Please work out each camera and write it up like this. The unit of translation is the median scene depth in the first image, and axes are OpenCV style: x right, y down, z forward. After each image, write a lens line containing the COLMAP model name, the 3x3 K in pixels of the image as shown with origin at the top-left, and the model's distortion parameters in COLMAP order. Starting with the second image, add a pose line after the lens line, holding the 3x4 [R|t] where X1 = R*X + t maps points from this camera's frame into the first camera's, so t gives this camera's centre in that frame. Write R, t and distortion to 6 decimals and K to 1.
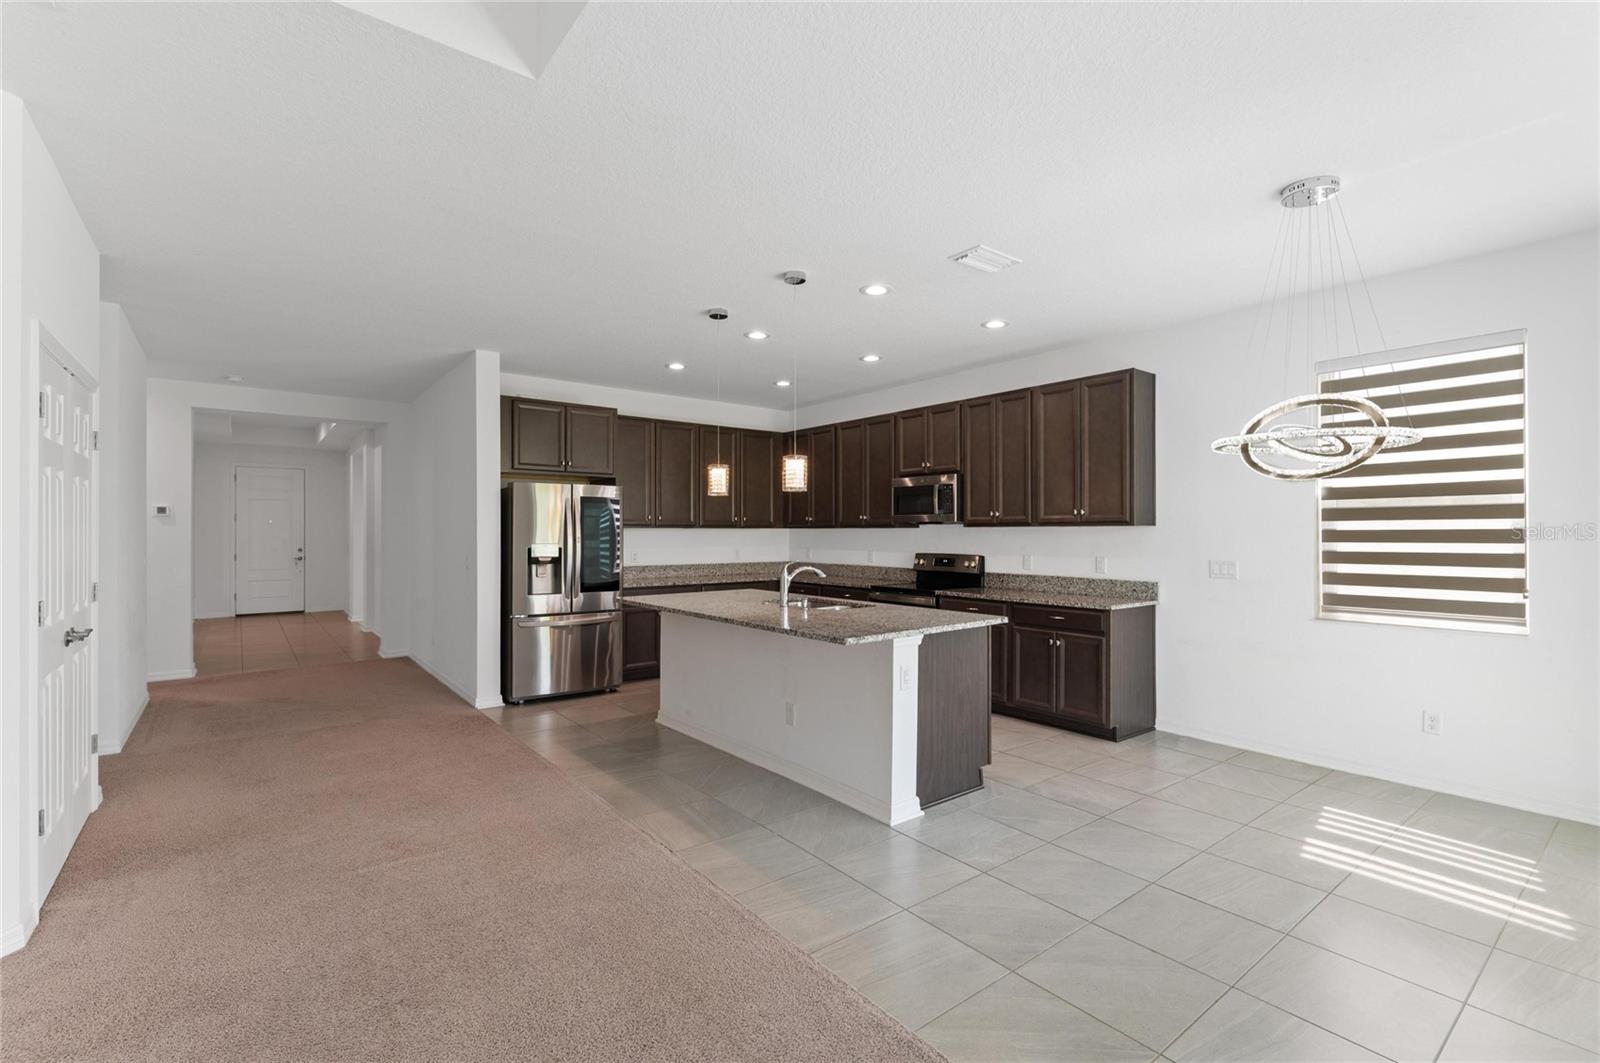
lens RADIAL K [[707.8, 0, 800.0], [0, 707.8, 531.5], [0, 0, 1]] dist [-0.001170, -0.000569]
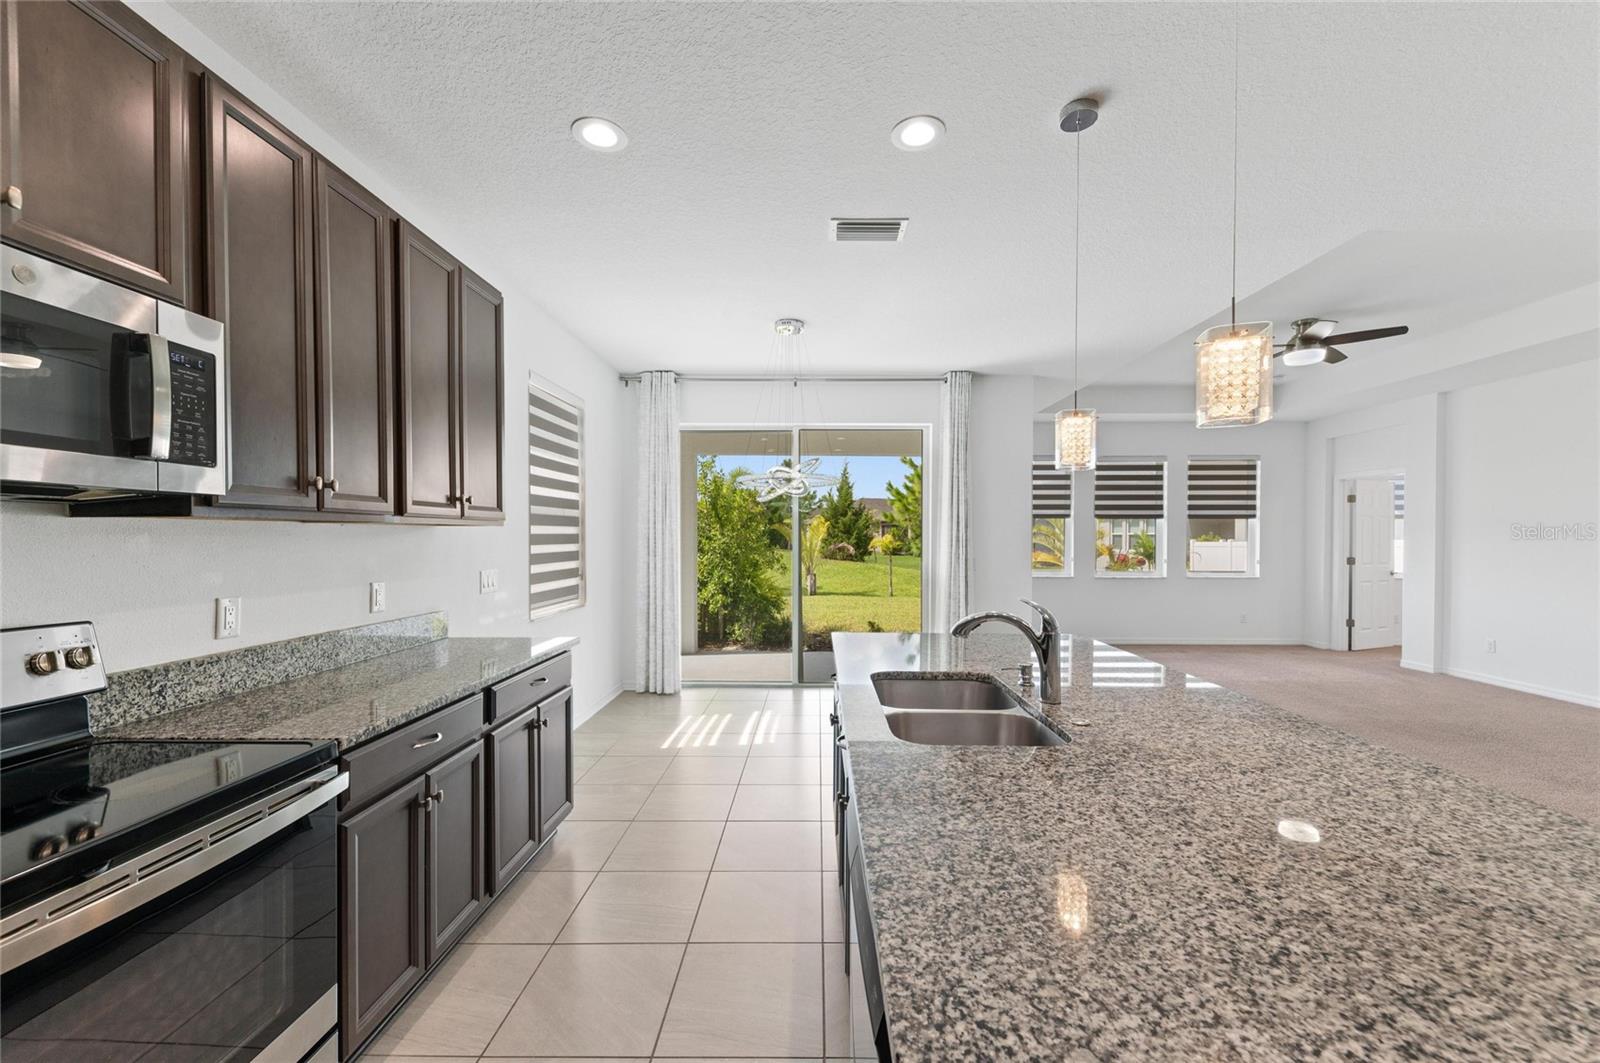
lens RADIAL K [[632.5, 0, 810.9], [0, 632.5, 542.1], [0, 0, 1]] dist [0.016566, -0.008898]
pose [[-0.782472, -0.006901, 0.622647, -0.126177], [-0.002399, 0.999965, 0.008069, 0.001448], [-0.622681, 0.004820, -0.782461, 1.148615]]
